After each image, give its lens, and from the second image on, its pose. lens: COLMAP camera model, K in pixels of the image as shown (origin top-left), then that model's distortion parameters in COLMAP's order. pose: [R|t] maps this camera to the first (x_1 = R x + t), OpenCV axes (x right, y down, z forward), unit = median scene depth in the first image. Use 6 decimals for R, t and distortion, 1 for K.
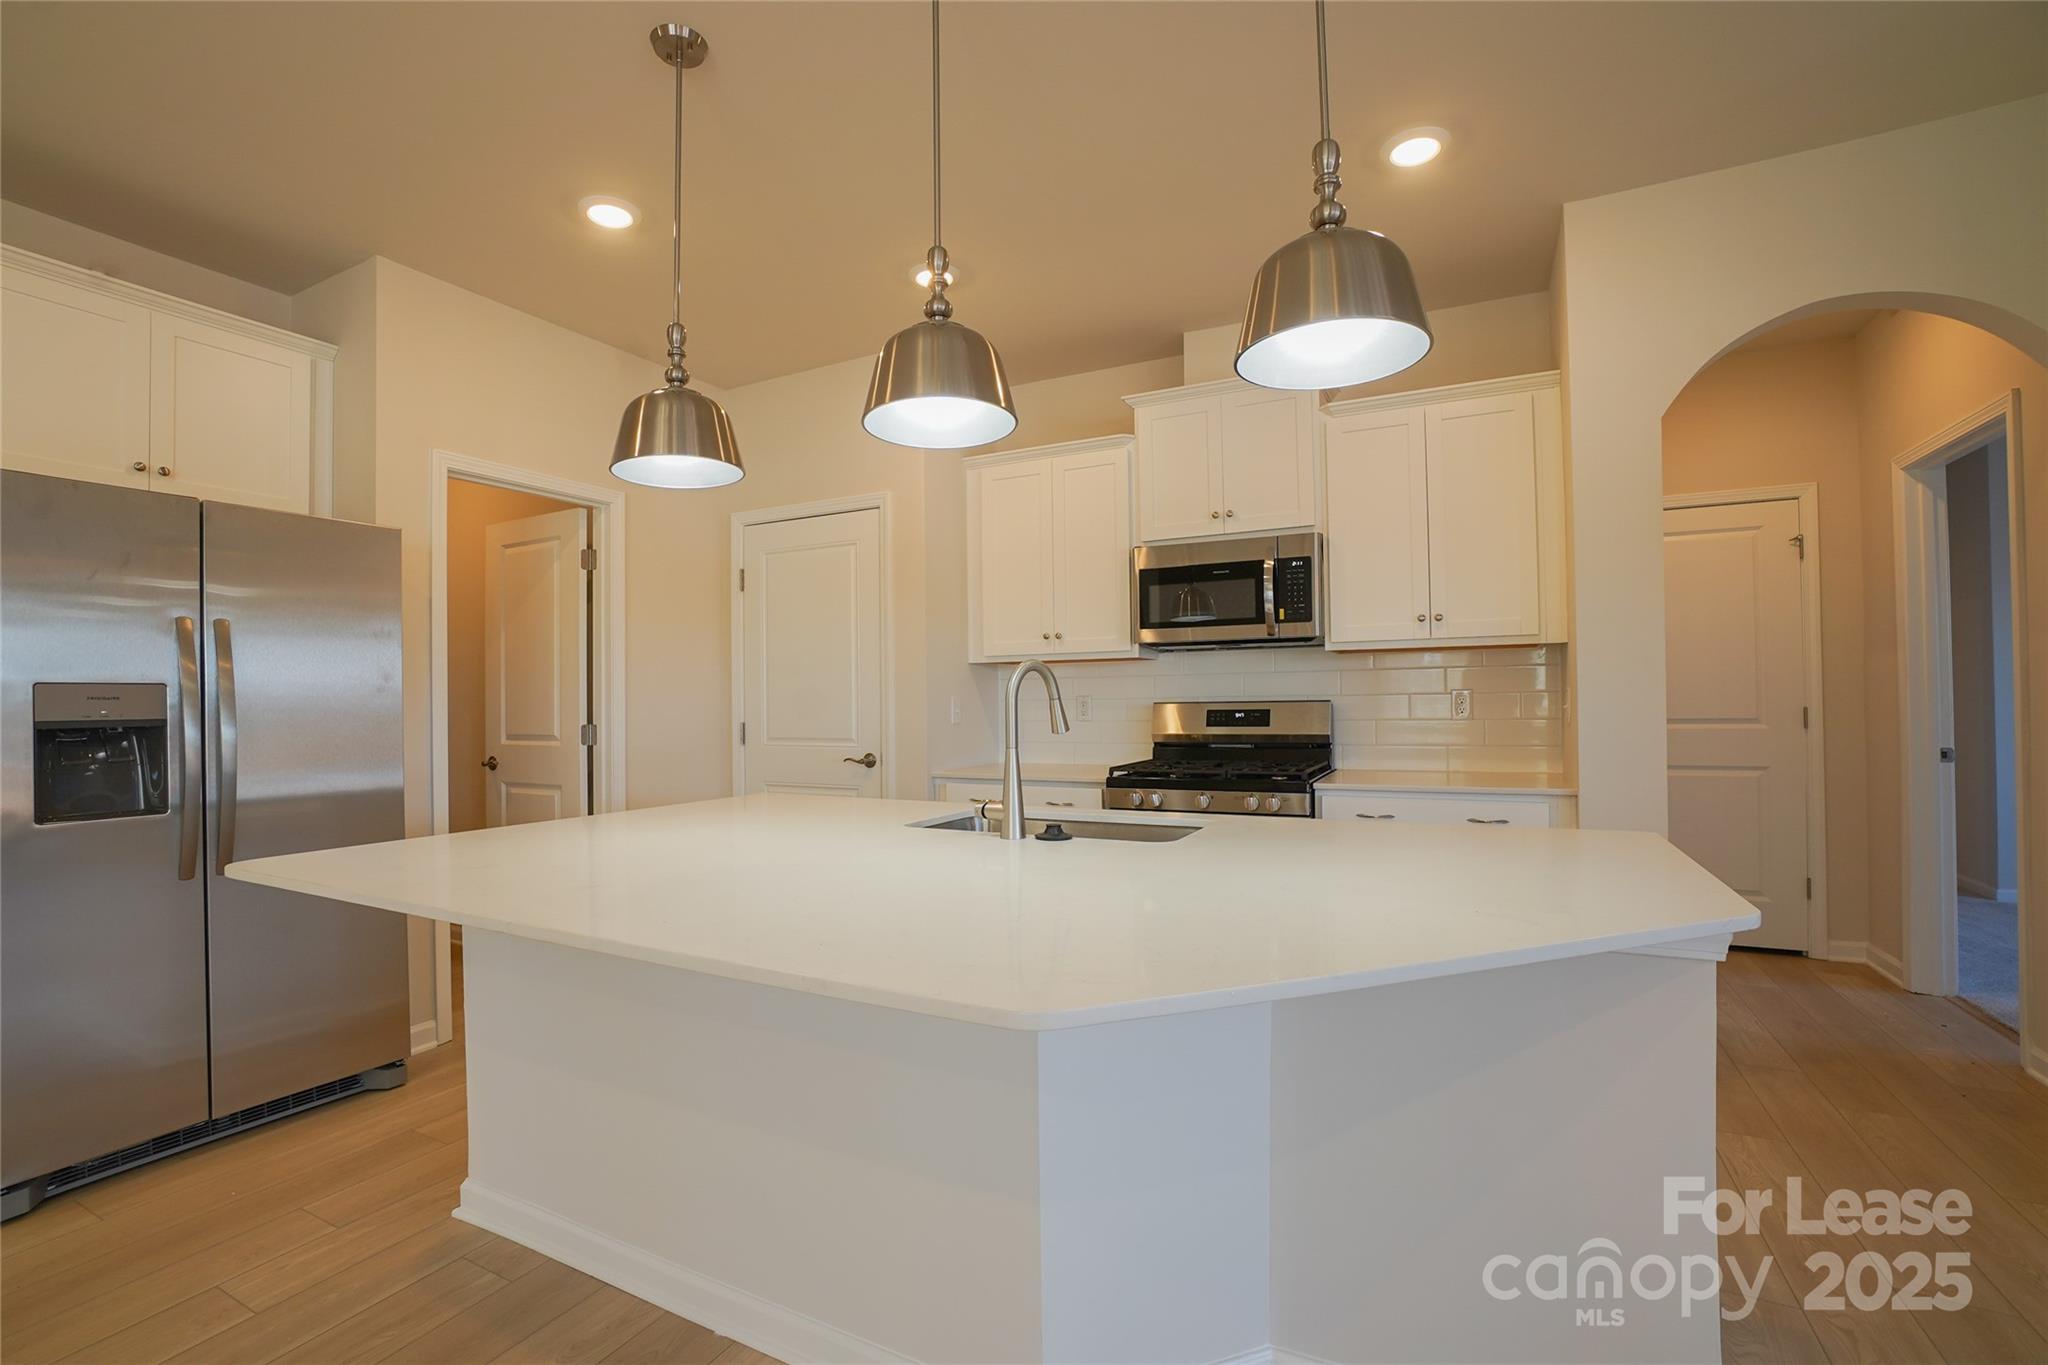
lens RADIAL K [[901.2, 0, 1021.4], [0, 901.2, 693.4], [0, 0, 1]] dist [-0.052116, 0.018684]
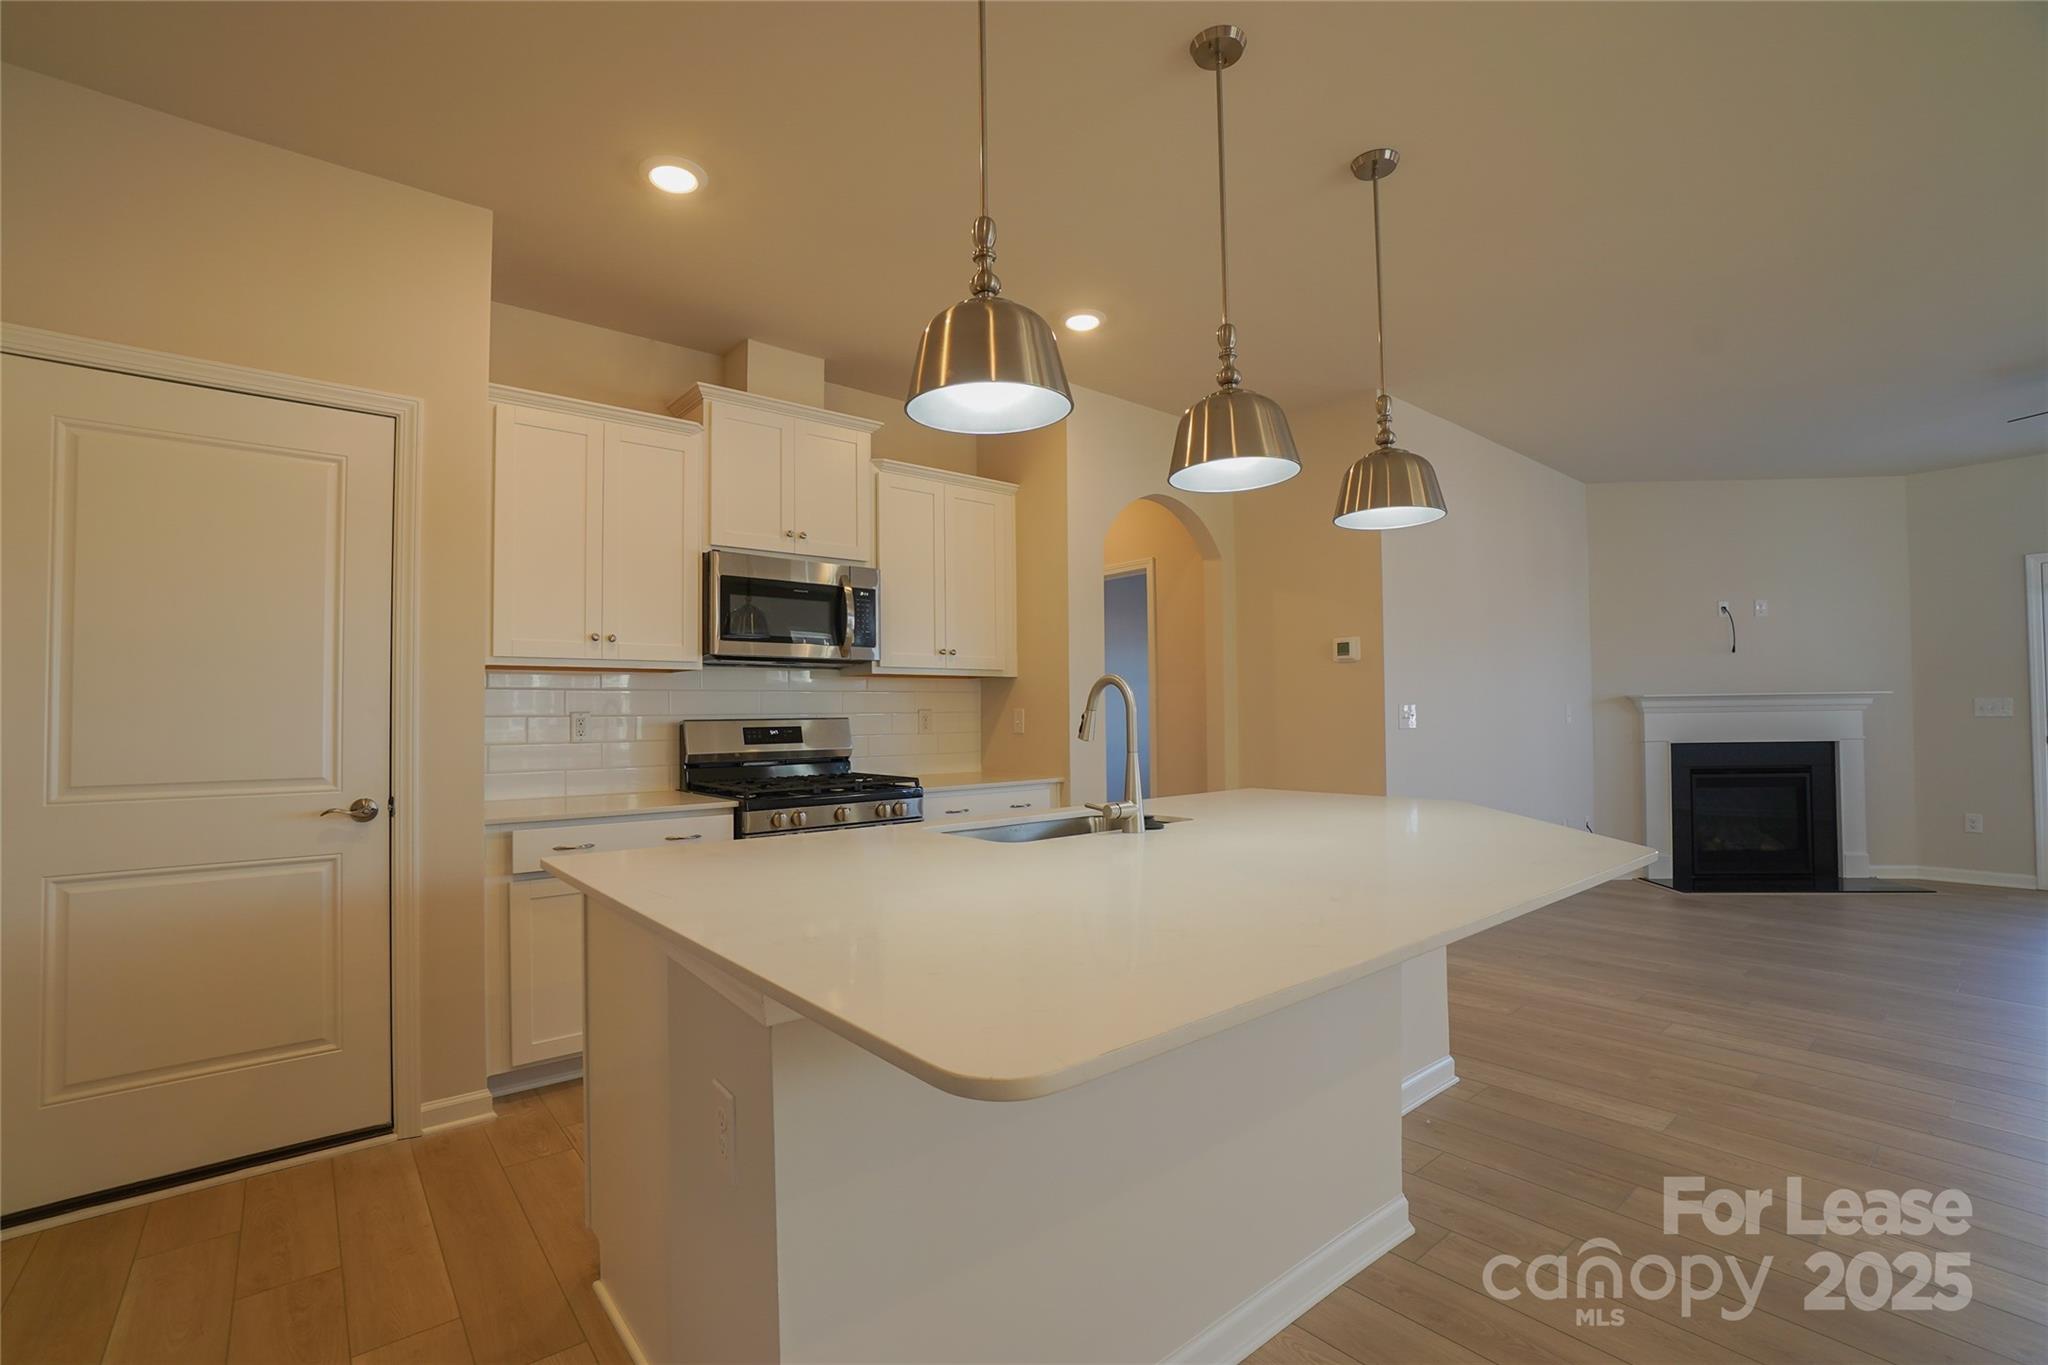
lens RADIAL K [[918.7, 0, 1013.1], [0, 918.7, 692.9], [0, 0, 1]] dist [-0.054981, 0.018081]
pose [[0.385894, 0.029454, 0.922073, -0.643419], [-0.003749, 0.999532, -0.030359, 0.010753], [-0.922535, 0.008259, 0.385824, 0.378722]]
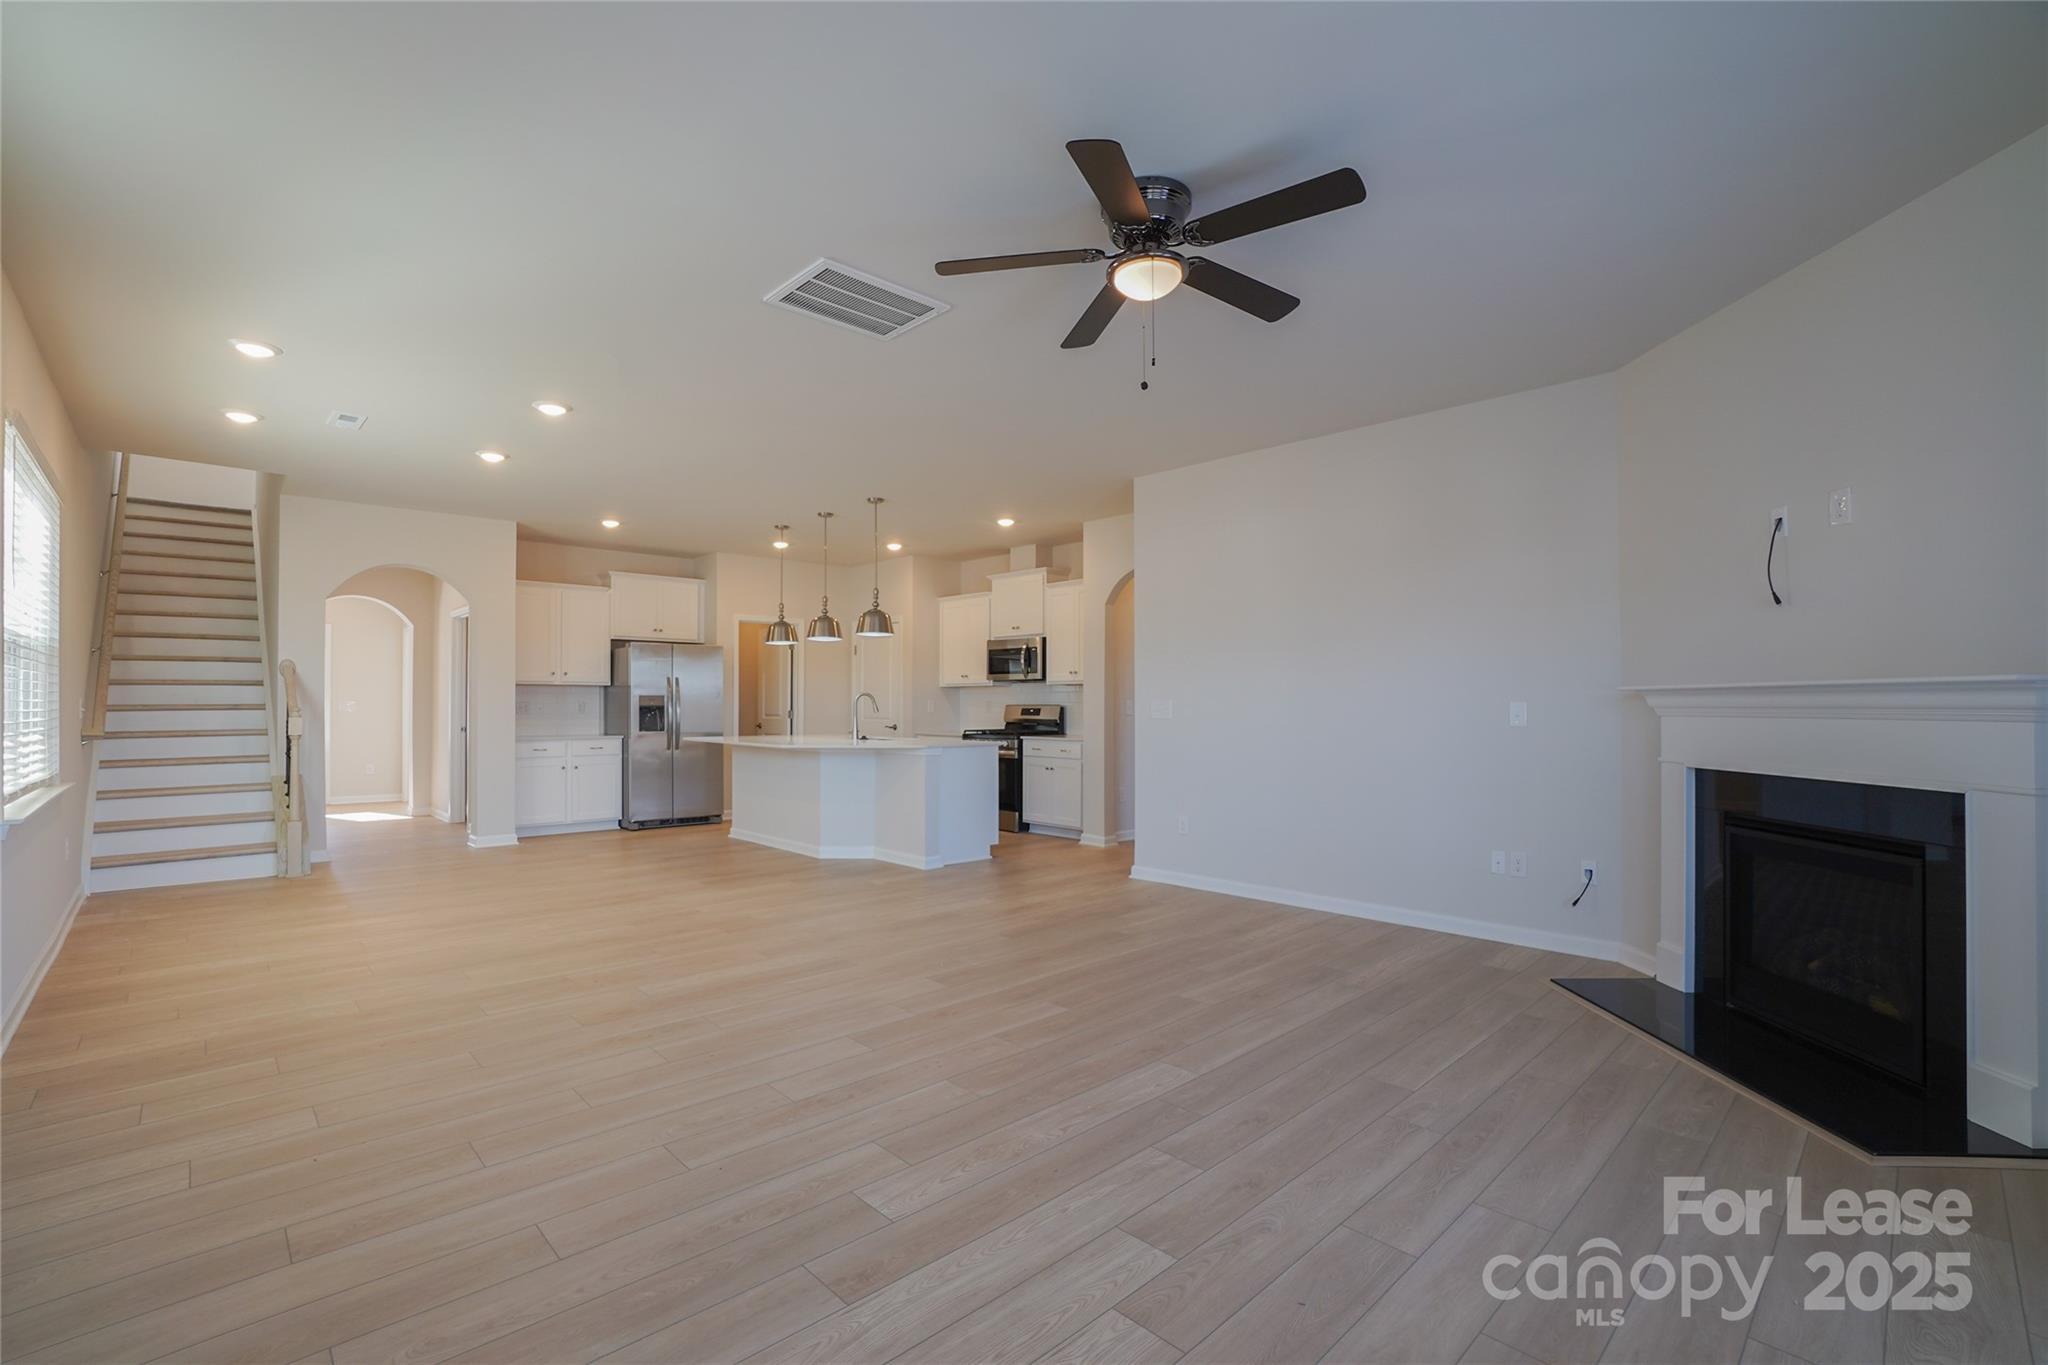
lens RADIAL K [[918.0, 0, 1026.4], [0, 918.0, 698.0], [0, 0, 1]] dist [0.031272, 0.000028]
pose [[0.949067, 0.012855, -0.314813, 1.057893], [-0.011148, 0.999912, 0.007222, -0.028487], [0.314878, -0.003344, 0.949126, -1.385434]]
